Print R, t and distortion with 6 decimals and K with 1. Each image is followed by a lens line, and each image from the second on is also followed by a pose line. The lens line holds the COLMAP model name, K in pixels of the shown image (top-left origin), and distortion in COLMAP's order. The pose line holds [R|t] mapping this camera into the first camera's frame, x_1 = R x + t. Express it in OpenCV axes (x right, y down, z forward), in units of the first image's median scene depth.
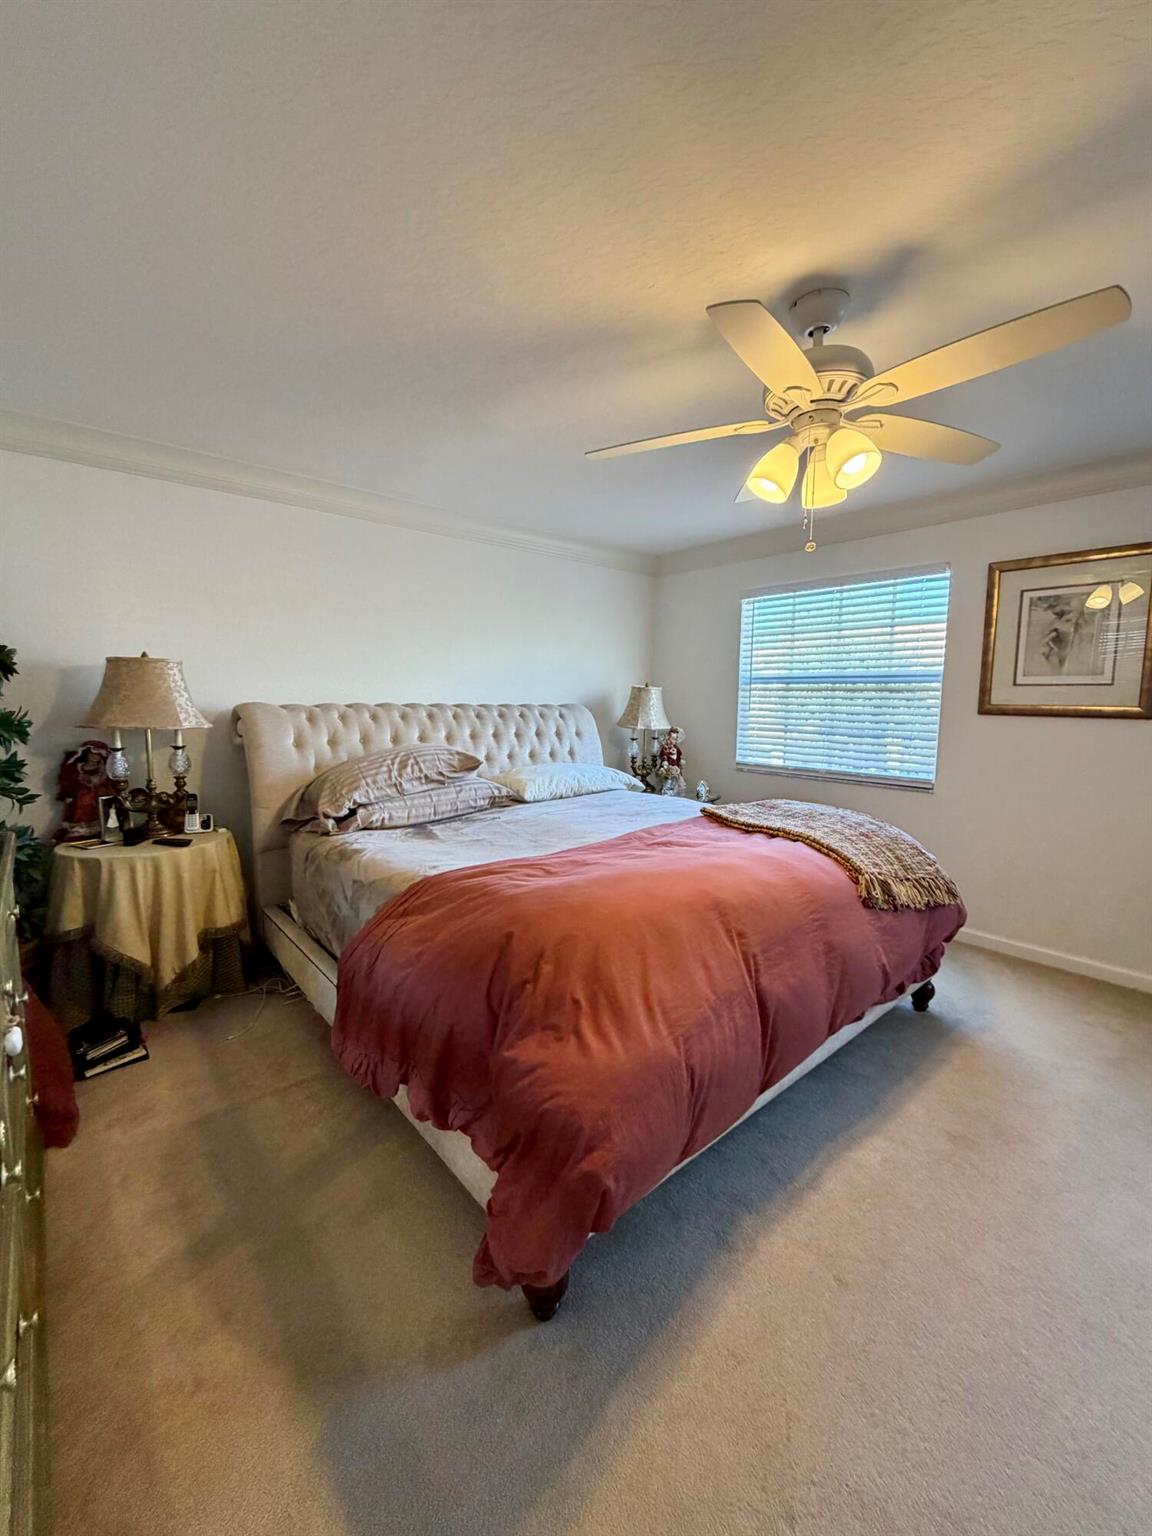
lens RADIAL K [[614.6, 0, 575.2], [0, 614.6, 762.5], [0, 0, 1]] dist [0.001193, -0.000238]
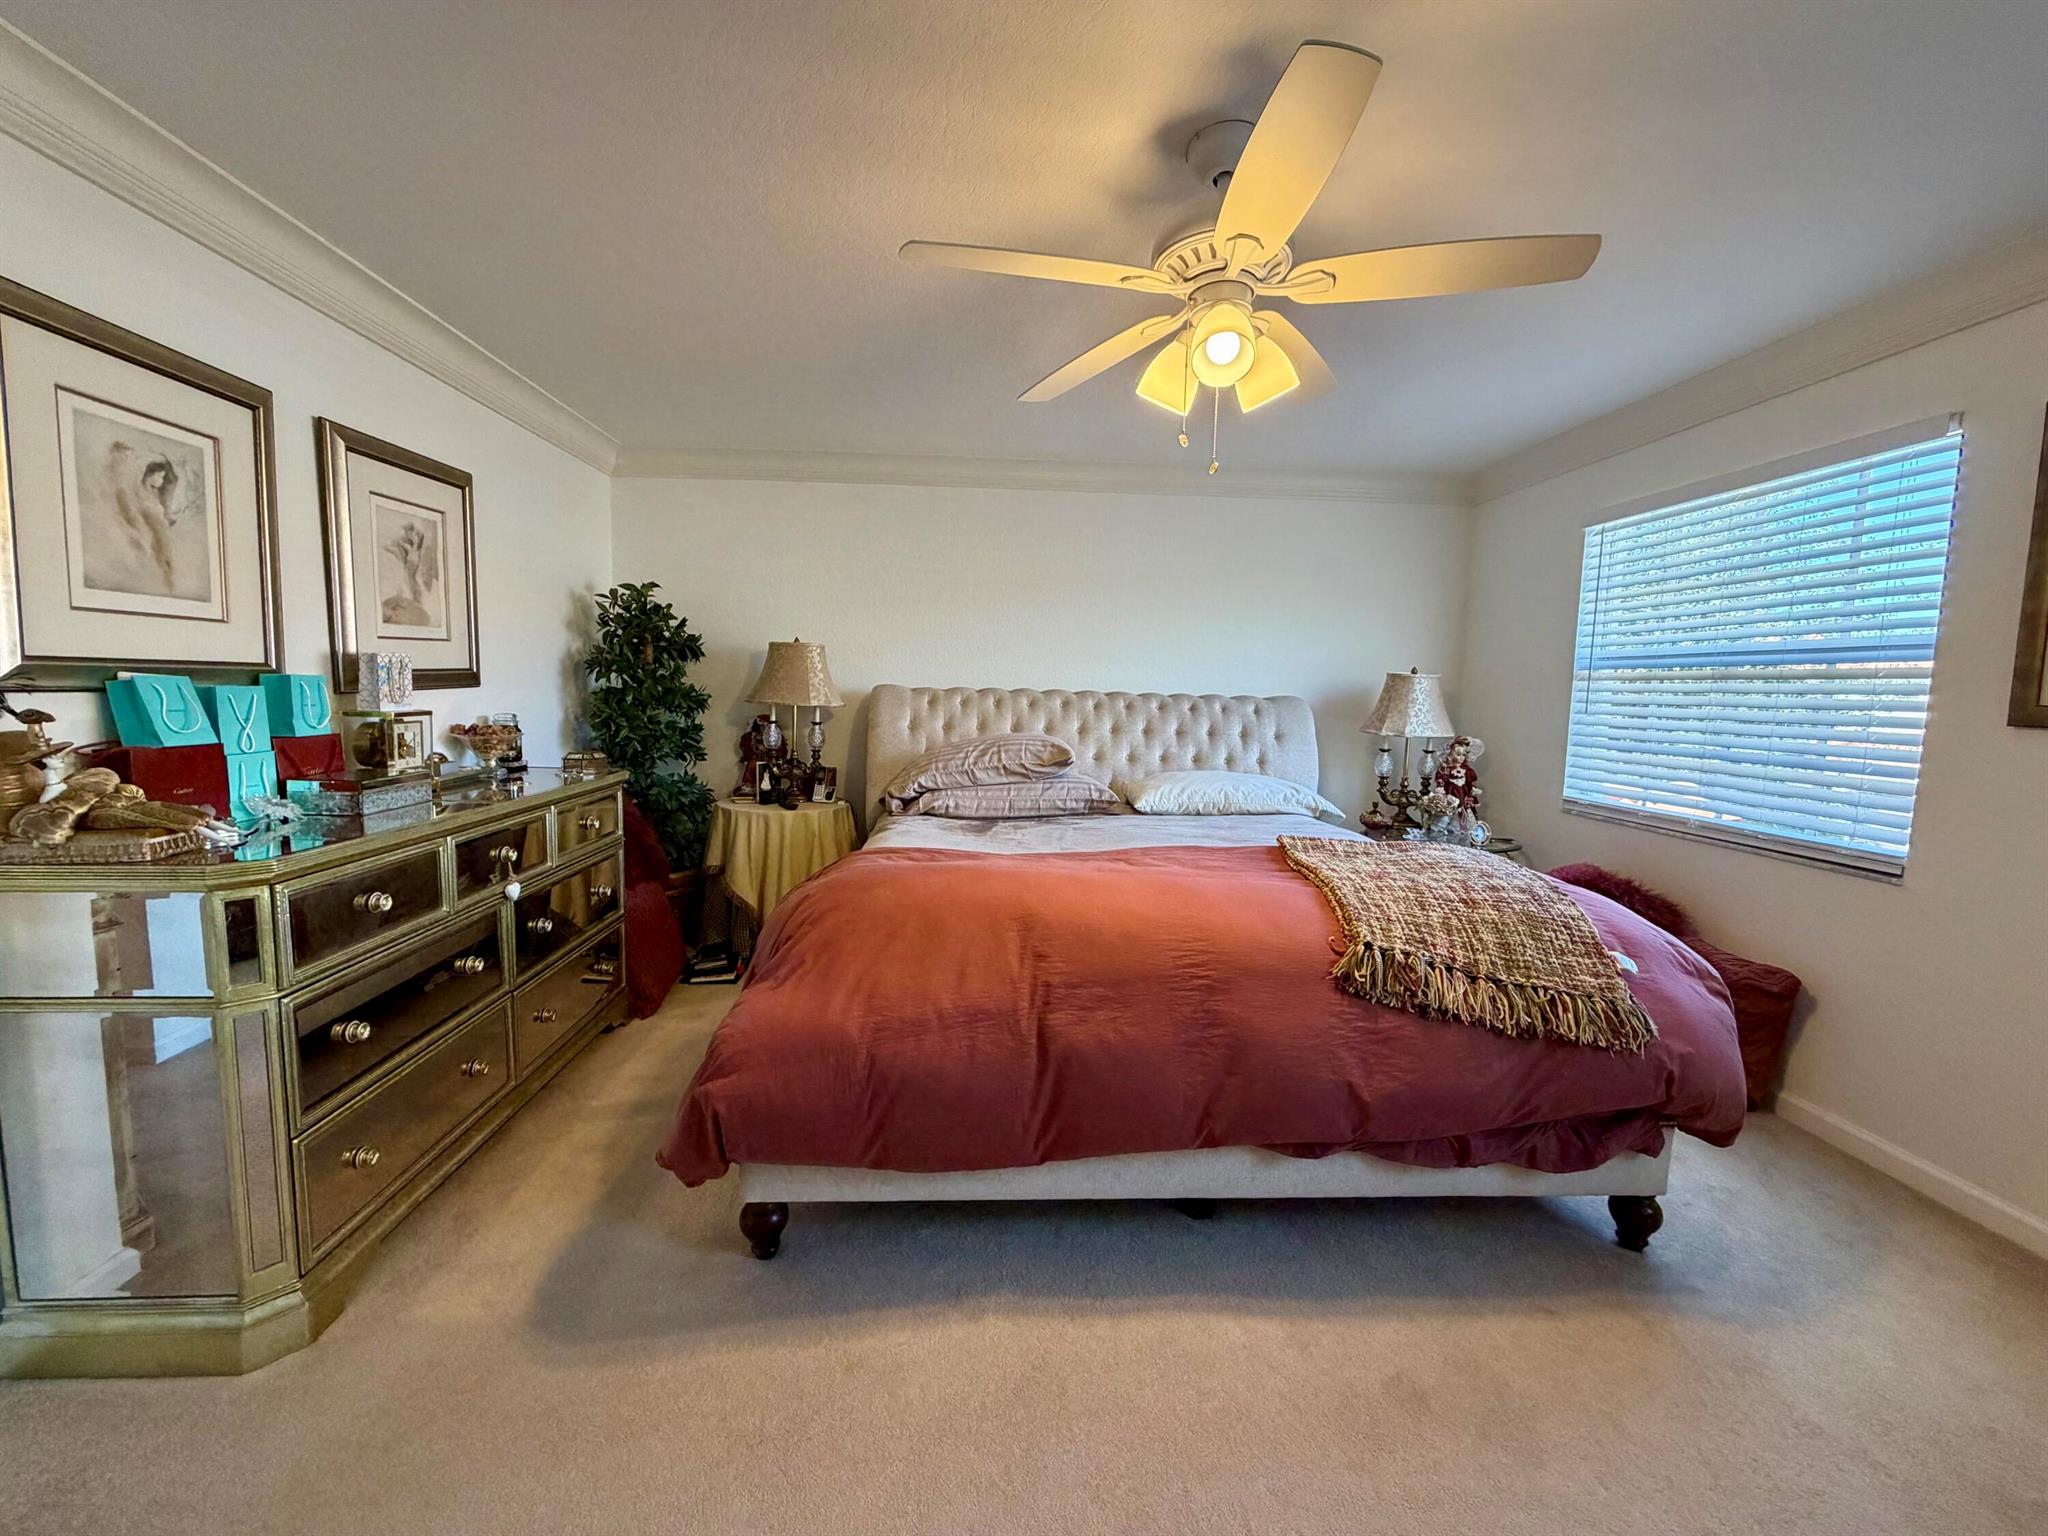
lens RADIAL K [[819.5, 0, 1024.0], [0, 819.5, 768.0], [0, 0, 1]] dist [0.001193, -0.000238]
pose [[0.792894, 0.070815, -0.605231, 0.532457], [-0.083143, 0.996508, 0.007673, 0.012814], [0.603661, 0.044236, 0.796013, 0.062139]]
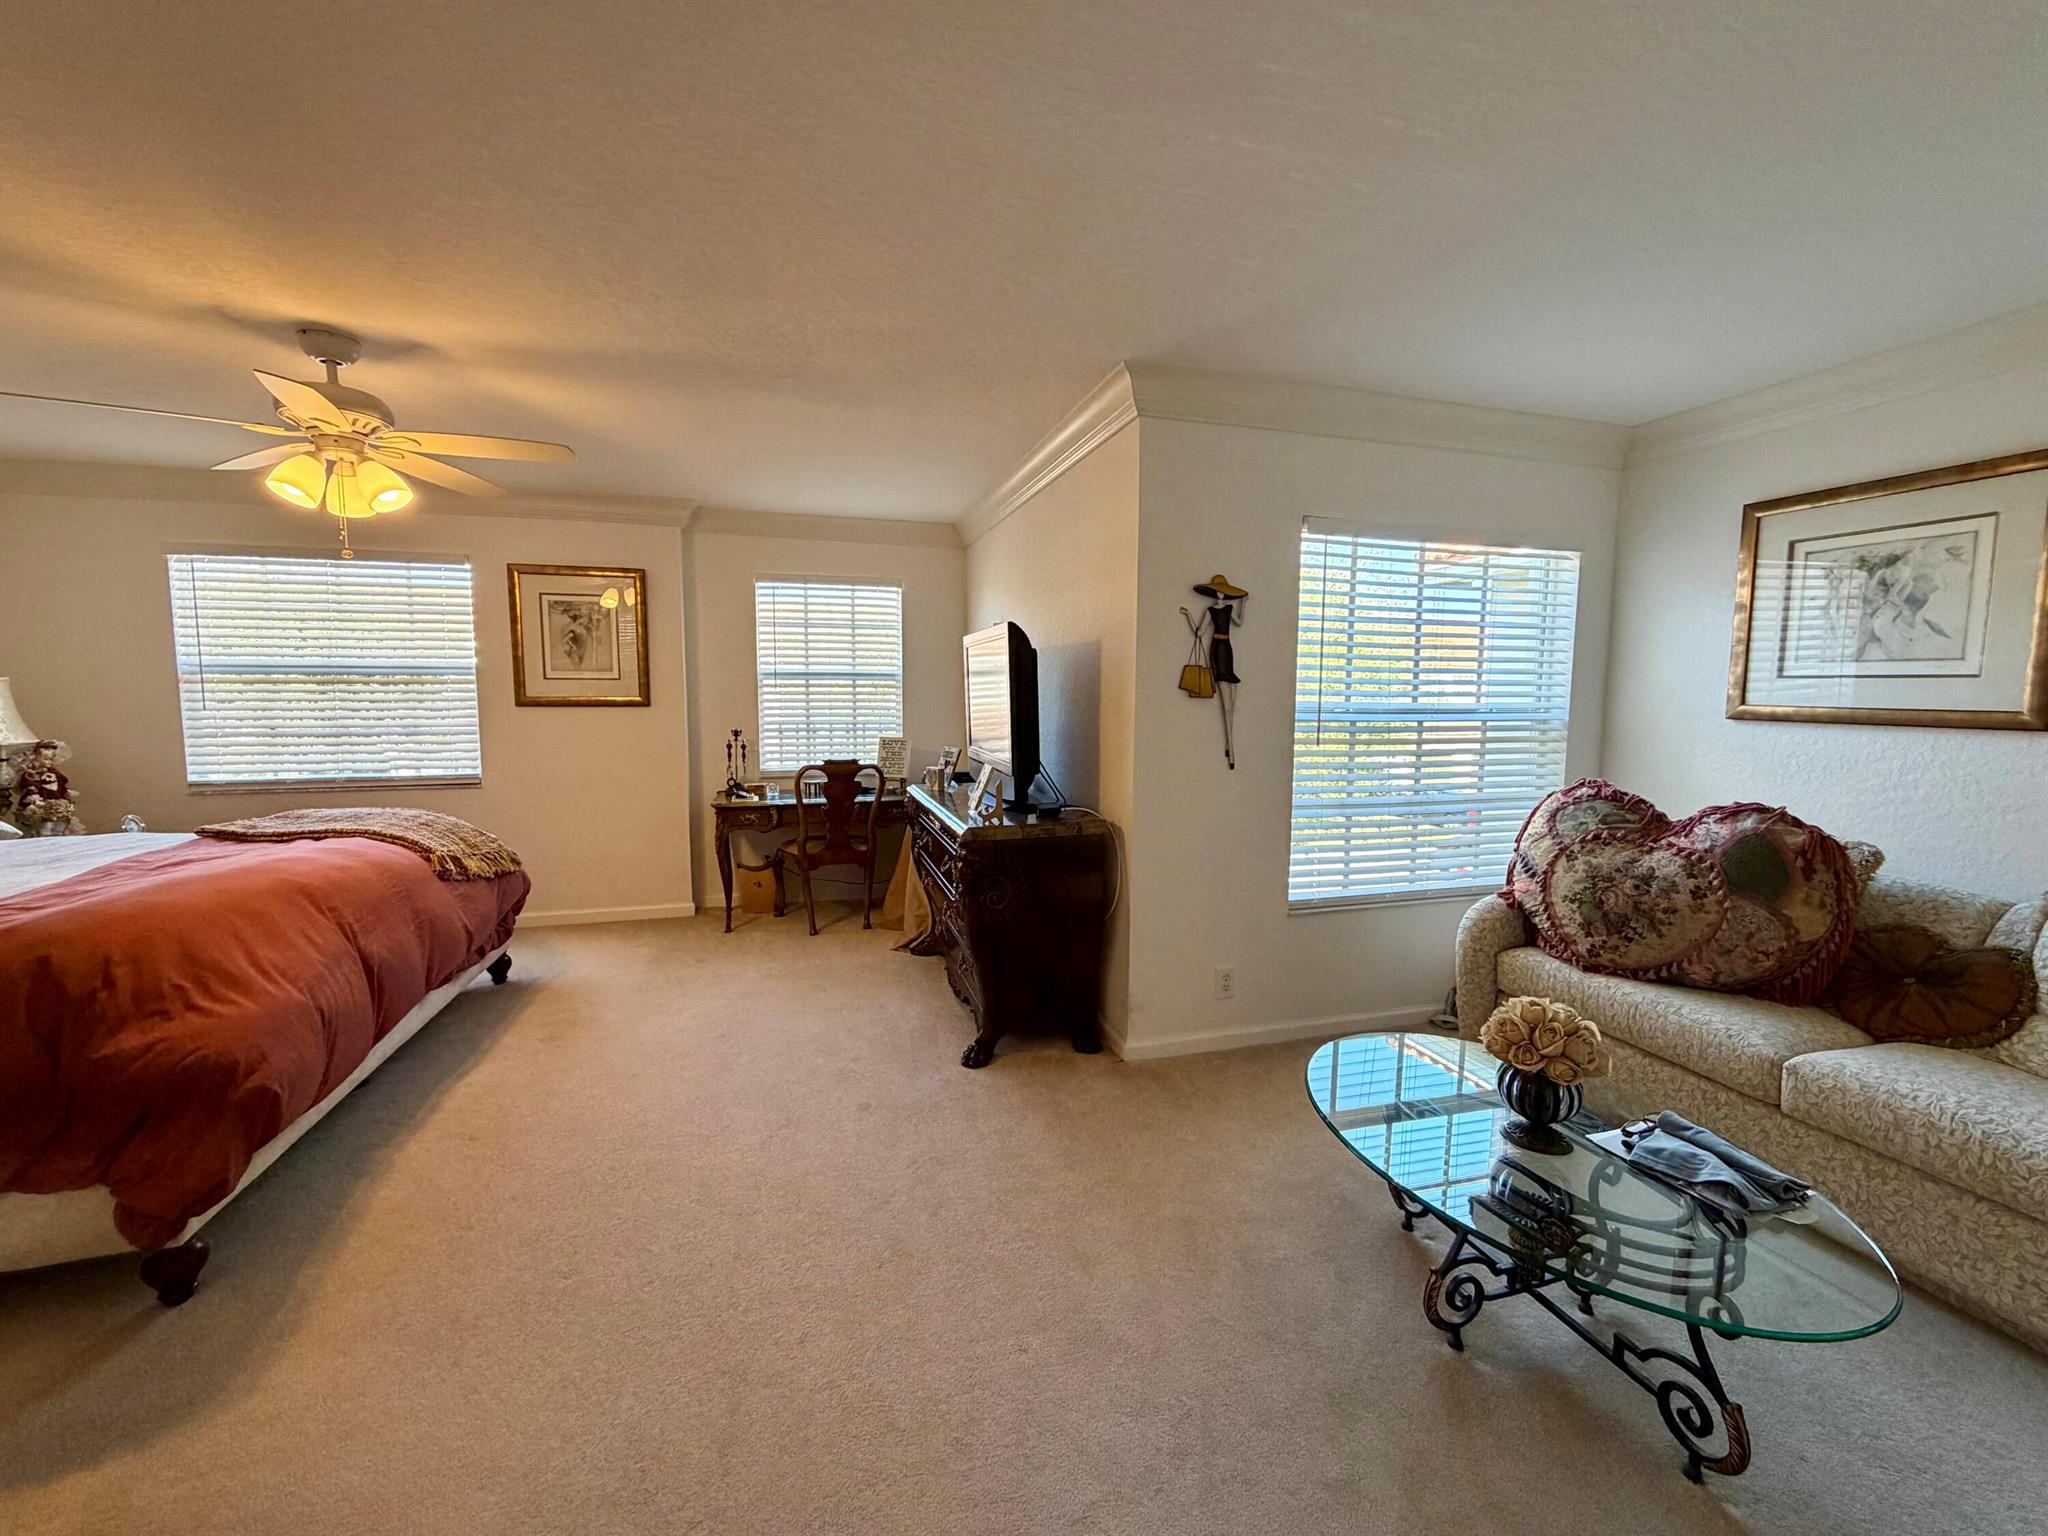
lens RADIAL K [[819.5, 0, 1024.0], [0, 819.5, 768.0], [0, 0, 1]] dist [0.001193, -0.000238]
pose [[0.421191, -0.091503, 0.902344, -0.297222], [0.101257, 0.993422, 0.053475, 0.046458], [-0.901302, 0.068845, 0.427686, -0.439158]]
